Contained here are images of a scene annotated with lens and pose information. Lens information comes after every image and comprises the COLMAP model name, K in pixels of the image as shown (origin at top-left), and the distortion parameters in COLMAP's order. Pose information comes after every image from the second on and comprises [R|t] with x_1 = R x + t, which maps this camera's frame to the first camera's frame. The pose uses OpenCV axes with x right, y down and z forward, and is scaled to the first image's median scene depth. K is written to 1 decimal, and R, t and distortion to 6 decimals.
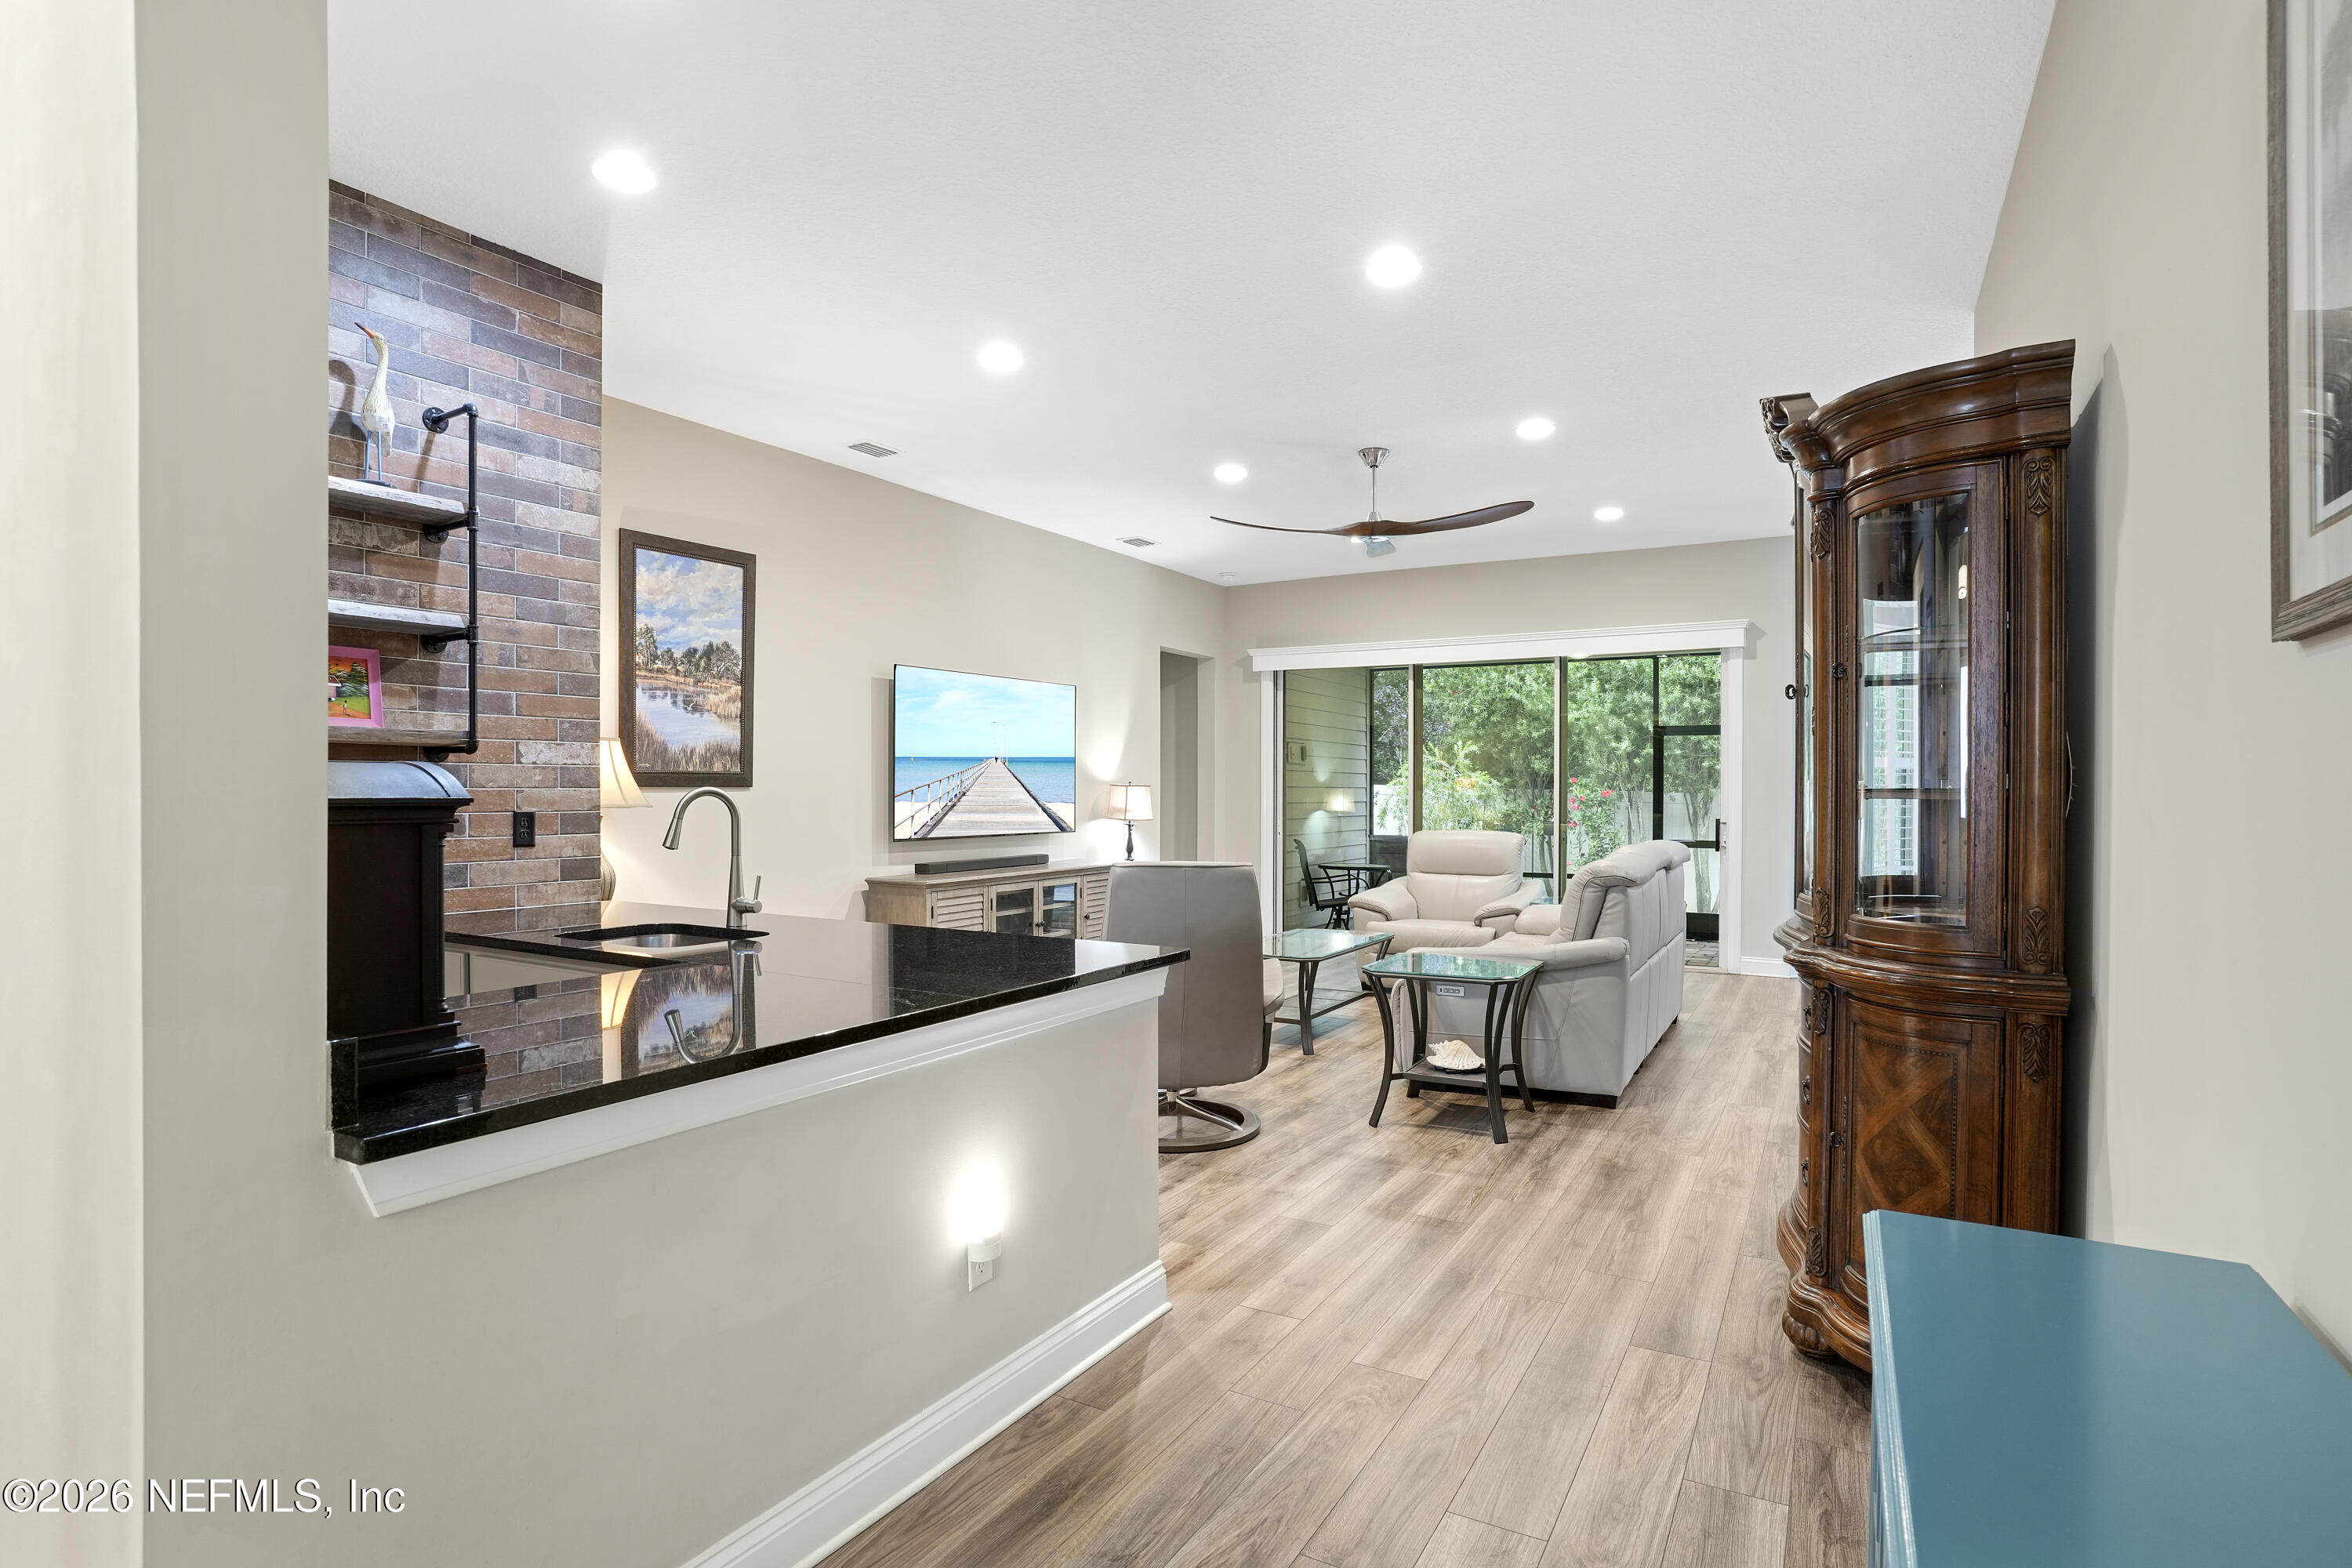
lens RADIAL K [[1152.6, 0, 1221.9], [0, 1152.6, 796.4], [0, 0, 1]] dist [-0.018328, -0.000095]
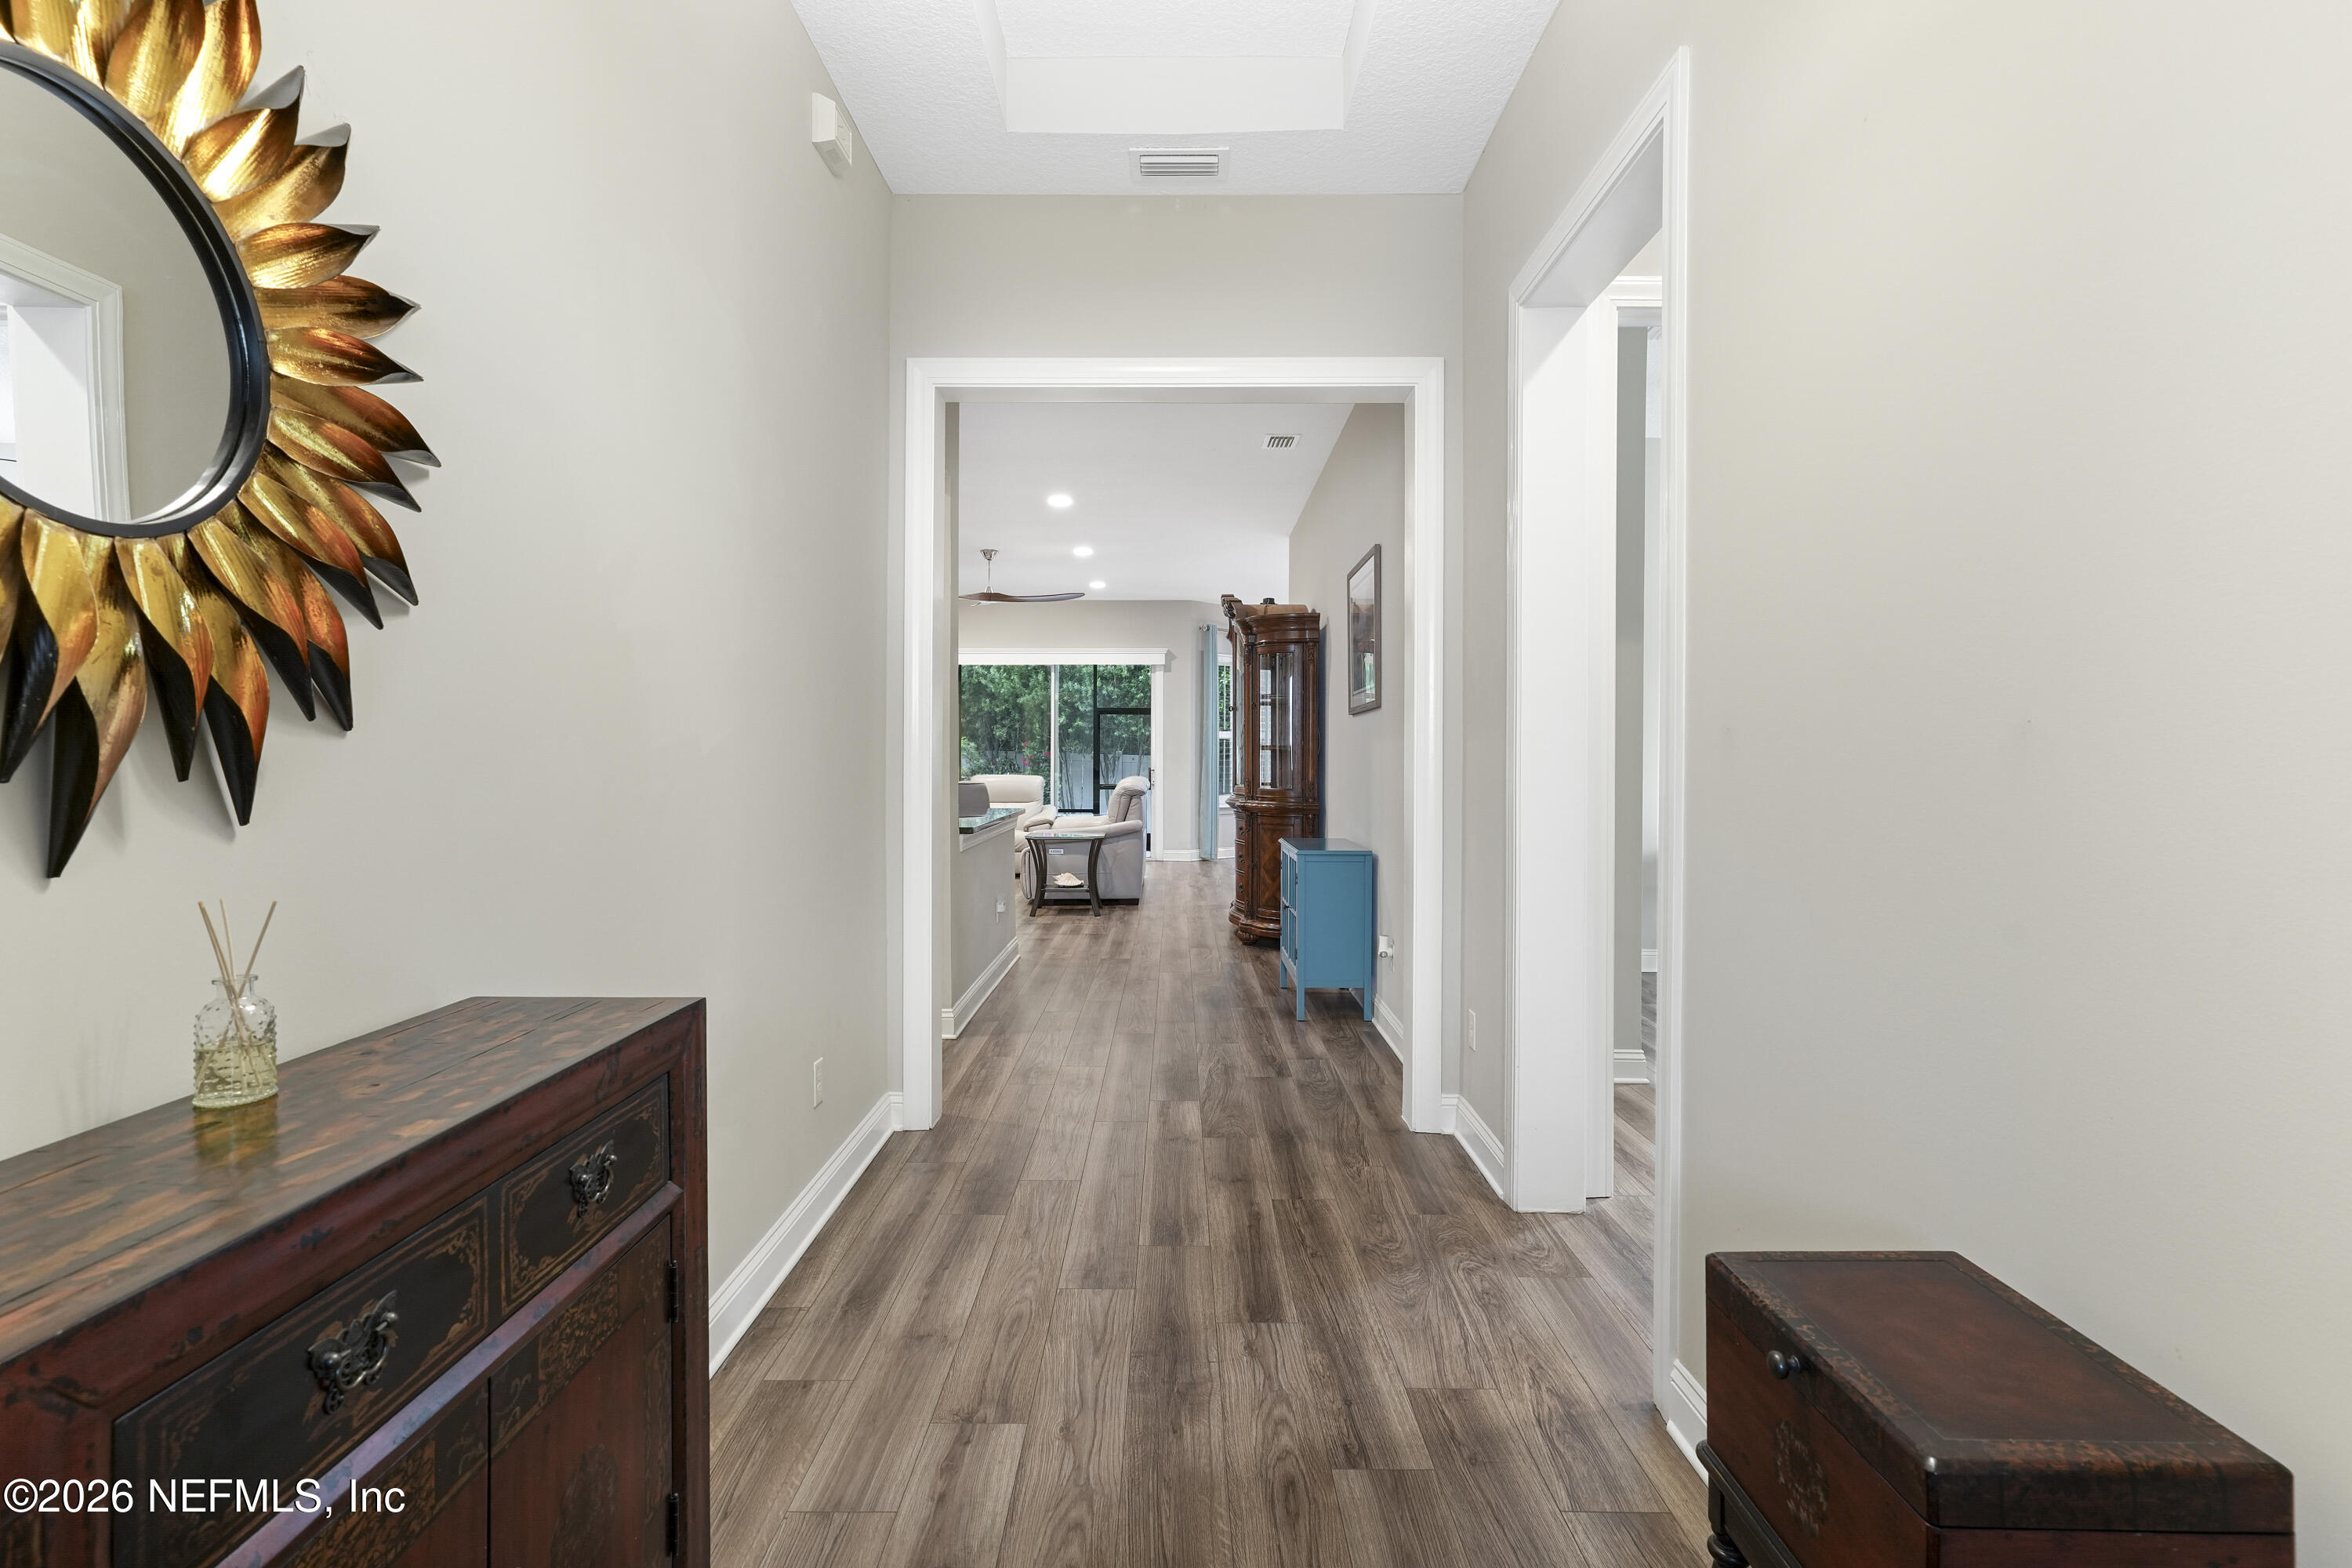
lens RADIAL K [[1166.5, 0, 1167.3], [0, 1166.5, 784.9], [0, 0, 1]] dist [-0.002243, 0.000426]
pose [[0.875356, -0.013795, 0.483282, -0.898198], [0.004504, 0.999782, 0.020381, 0.028583], [-0.483458, -0.015664, 0.875228, -1.231382]]
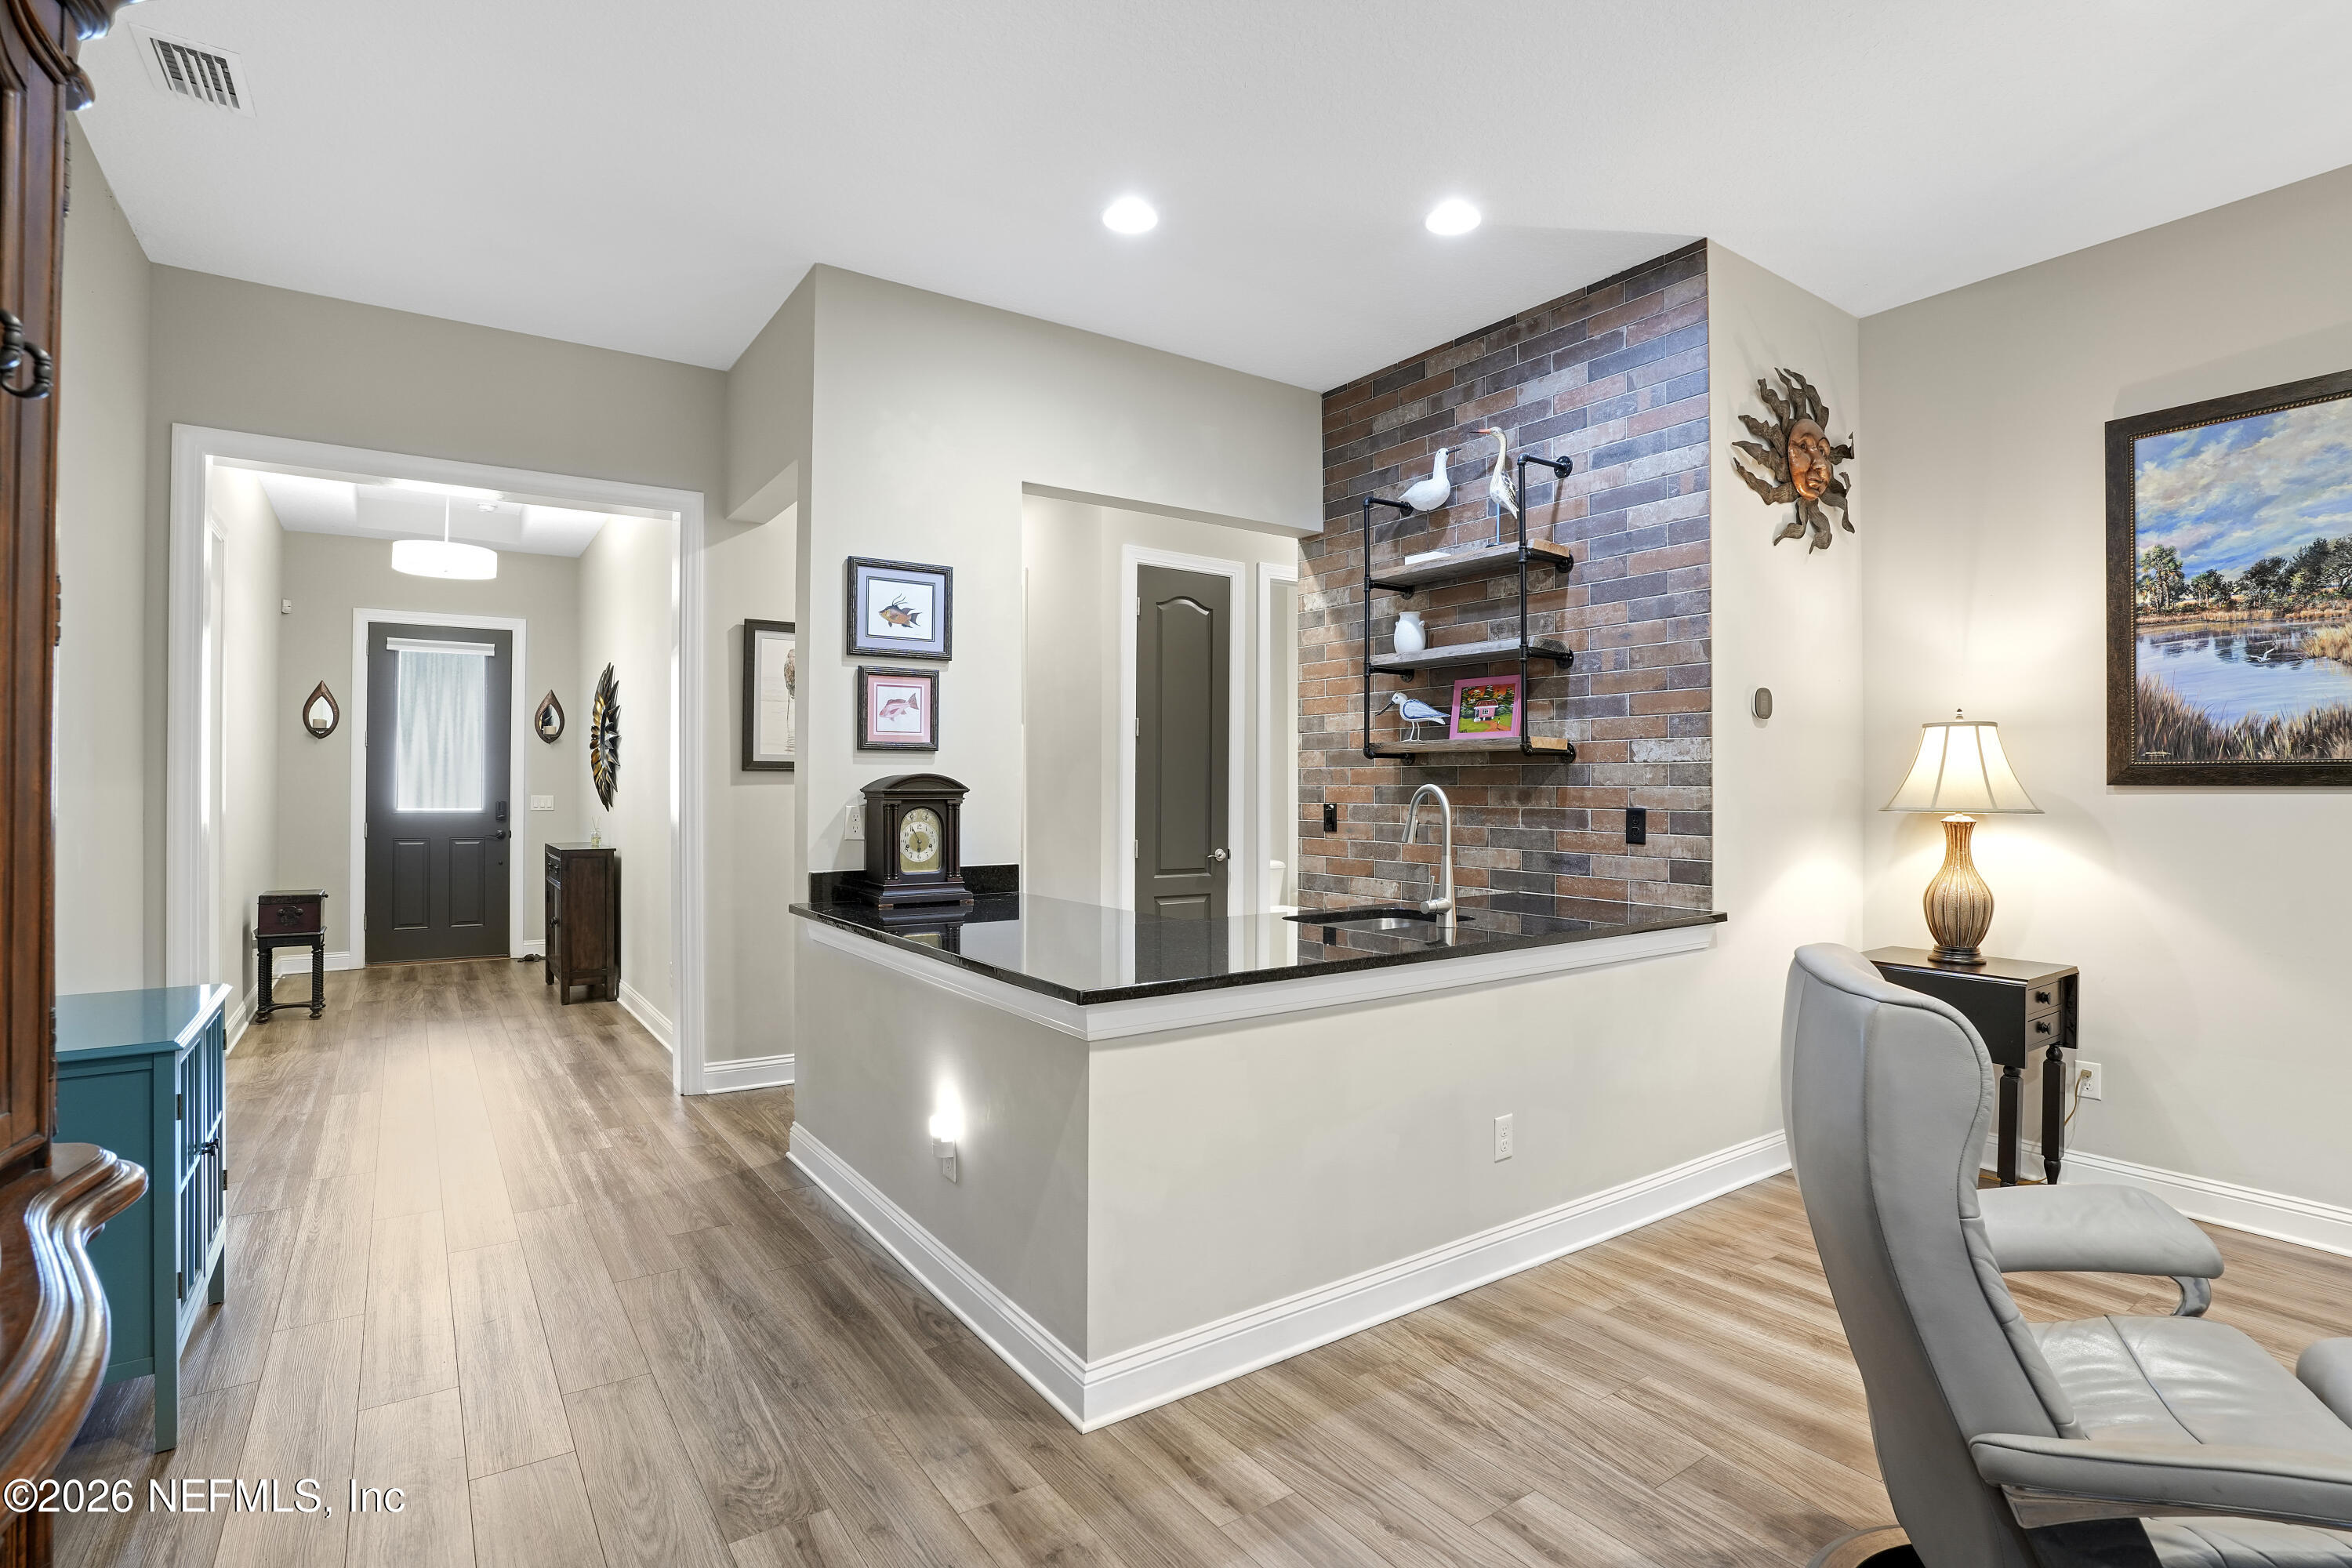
lens RADIAL K [[1179.6, 0, 1176.0], [0, 1179.6, 784.0], [0, 0, 1]] dist [-0.036080, 0.001153]
pose [[-0.451225, -0.001193, -0.892409, 0.479790], [-0.008940, 0.999955, 0.003184, -0.008307], [0.892365, 0.009415, -0.451216, 1.043039]]
